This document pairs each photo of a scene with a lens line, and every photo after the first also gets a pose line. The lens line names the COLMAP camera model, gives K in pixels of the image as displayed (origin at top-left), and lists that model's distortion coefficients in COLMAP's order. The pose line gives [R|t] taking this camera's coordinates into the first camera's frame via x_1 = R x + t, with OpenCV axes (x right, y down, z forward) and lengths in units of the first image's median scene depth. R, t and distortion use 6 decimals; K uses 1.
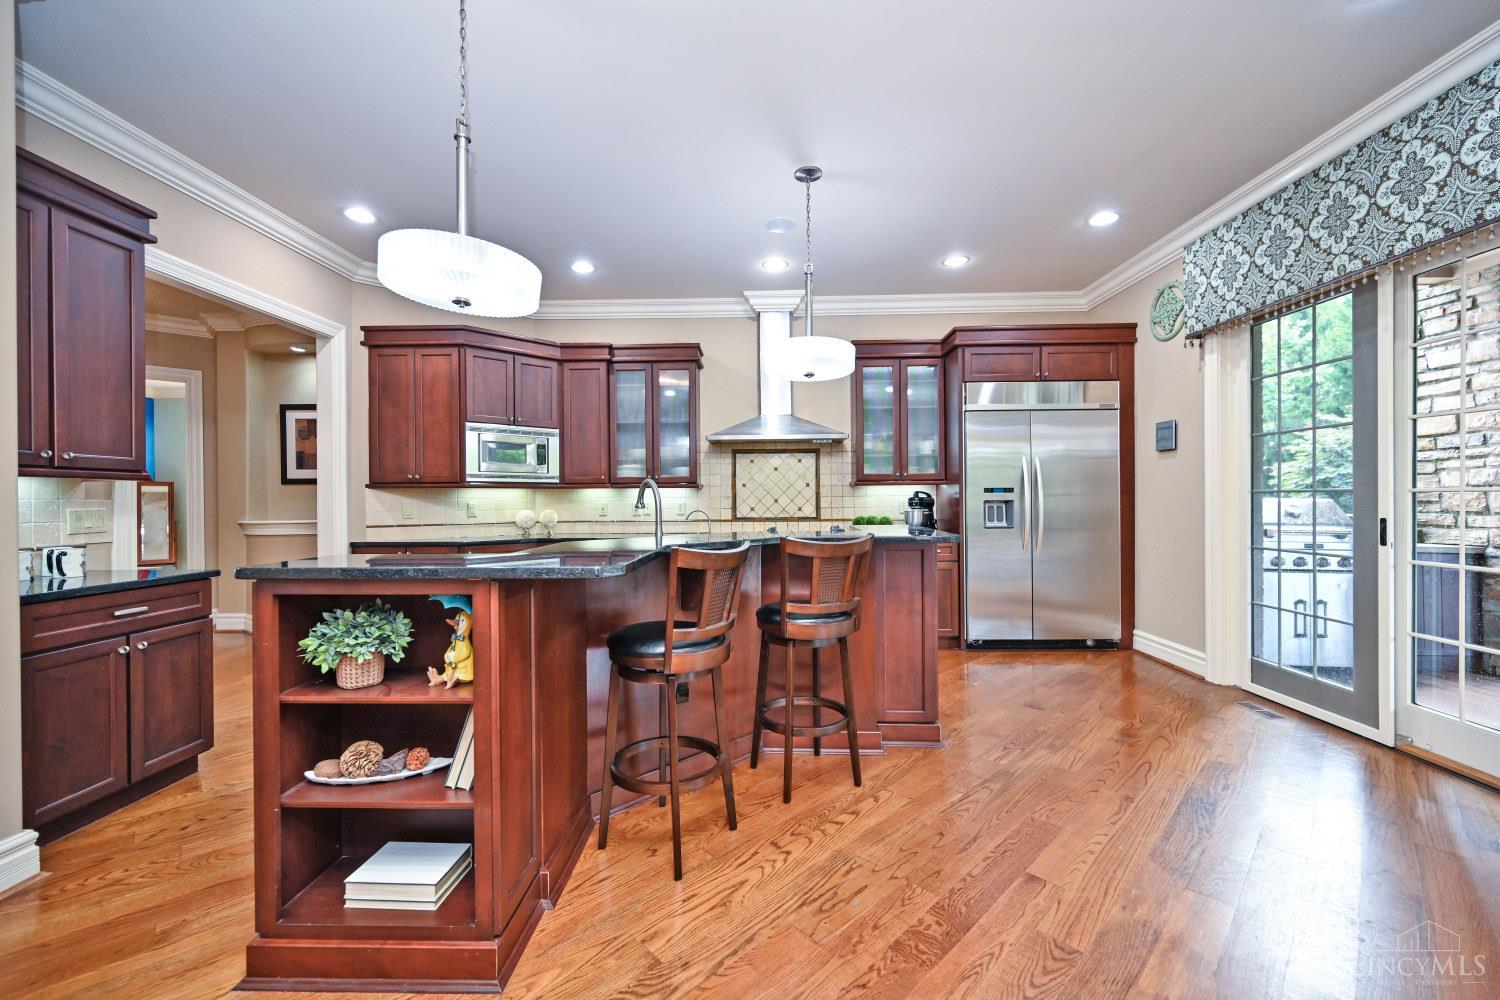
lens RADIAL K [[601.8, 0, 746.4], [0, 601.8, 502.1], [0, 0, 1]] dist [-0.000330, 0.000011]
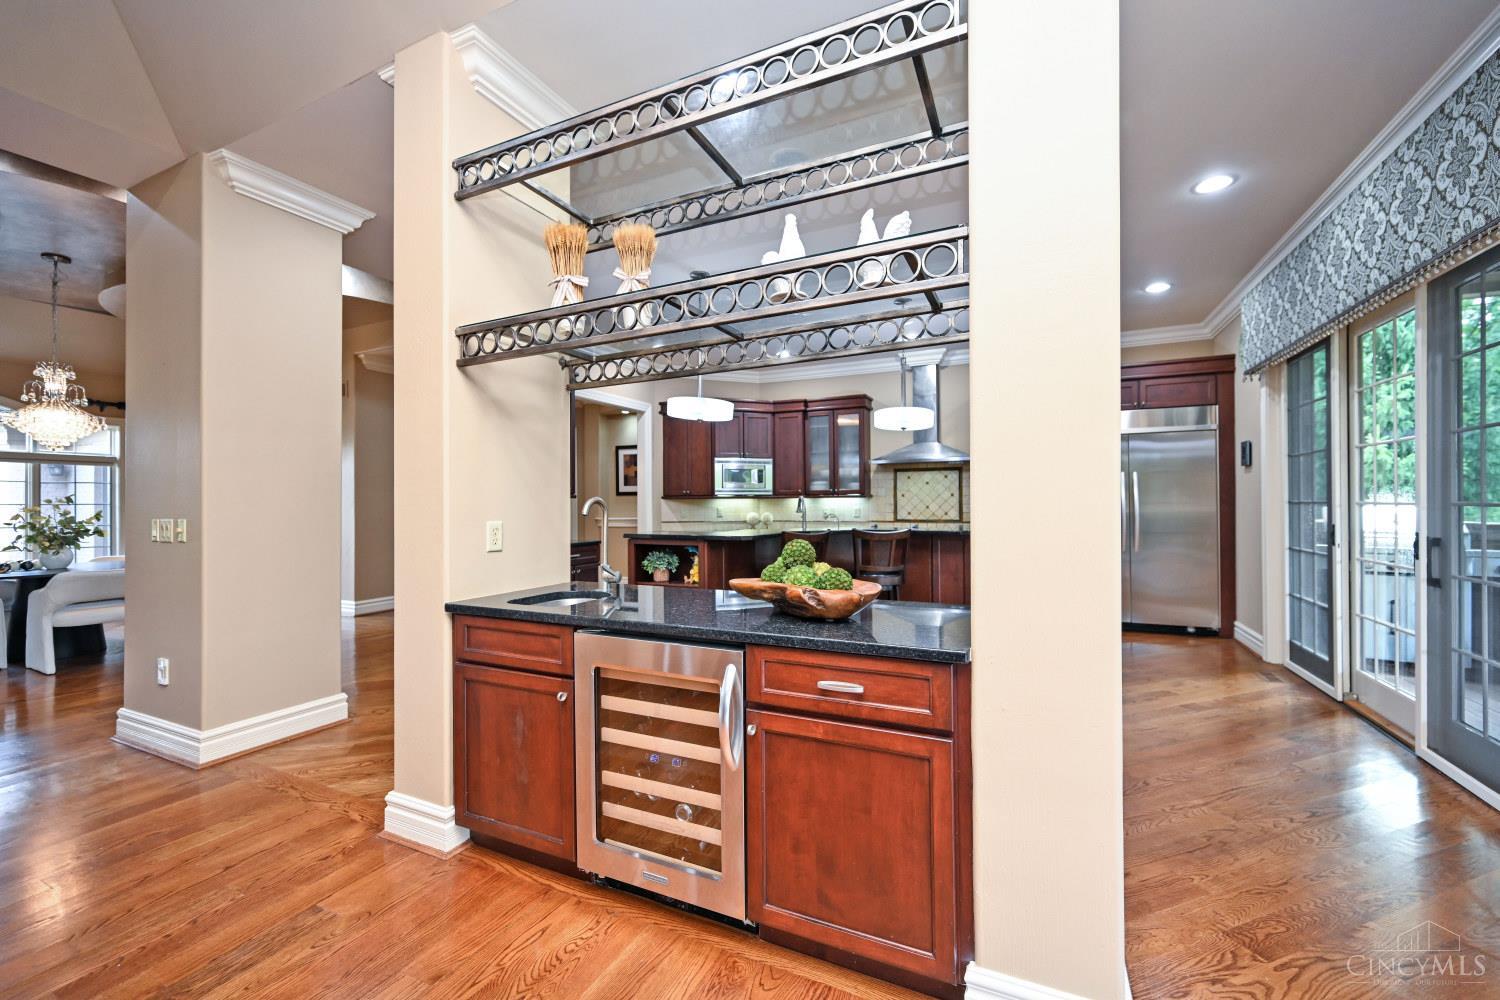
lens RADIAL K [[596.4, 0, 752.2], [0, 596.4, 496.6], [0, 0, 1]] dist [0.000387, -0.000060]
pose [[0.917405, -0.003424, -0.397939, 0.233102], [-0.001539, 0.999925, -0.012153, -0.009031], [0.397951, 0.011761, 0.917331, -0.378847]]
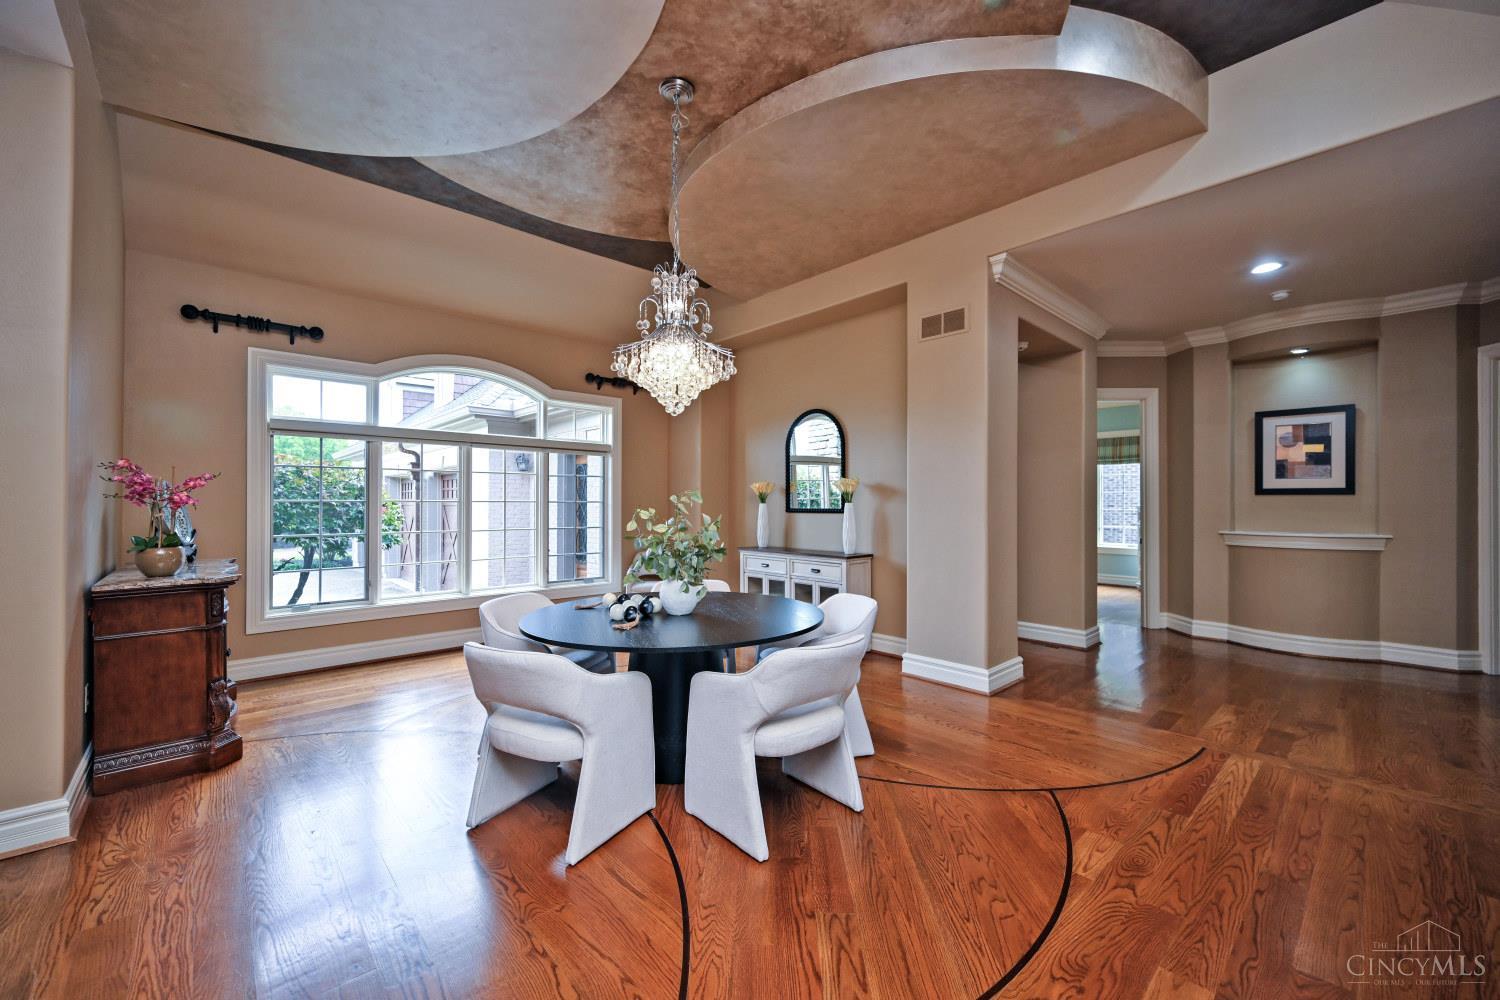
lens RADIAL K [[589.6, 0, 750.0], [0, 589.6, 500.0], [0, 0, 1]] dist [0.001760, 0.000159]
pose [[0.703388, 0.006978, -0.710772, -0.789402], [-0.011634, 0.999931, -0.001697, -0.011703], [0.710711, 0.009463, 0.703420, -0.284362]]
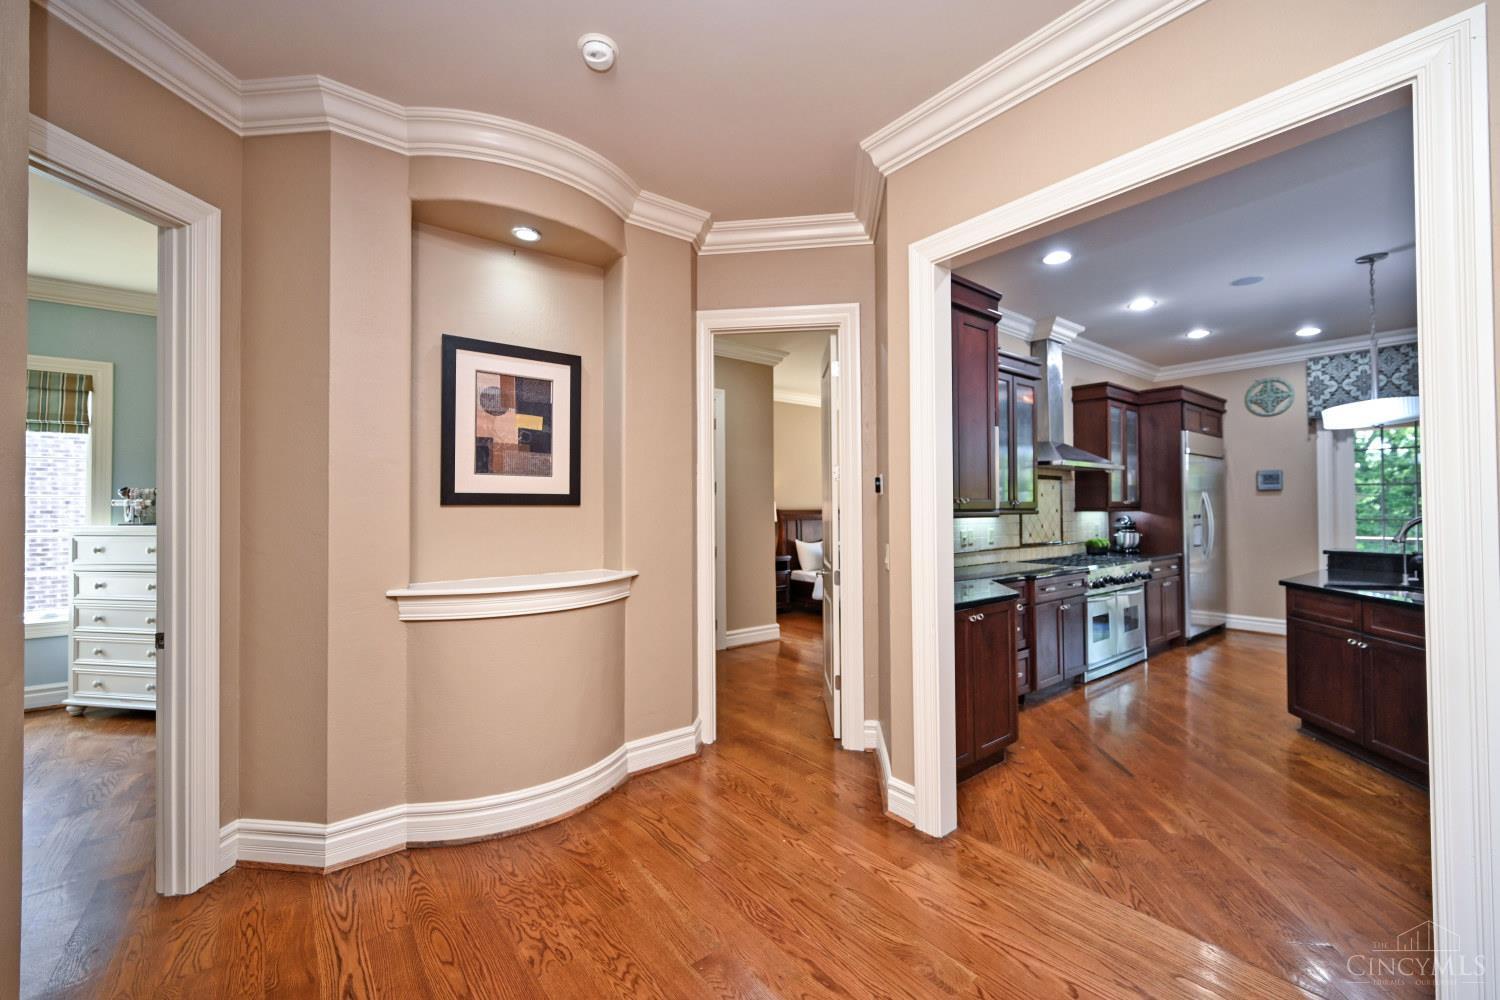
lens RADIAL K [[606.3, 0, 750.0], [0, 606.3, 500.0], [0, 0, 1]] dist [0.002510, 0.000141]
pose [[0.764878, 0.013151, 0.644041, -1.052018], [0.003807, 0.999682, -0.024934, -0.024488], [-0.644164, 0.021523, 0.764584, 0.575940]]
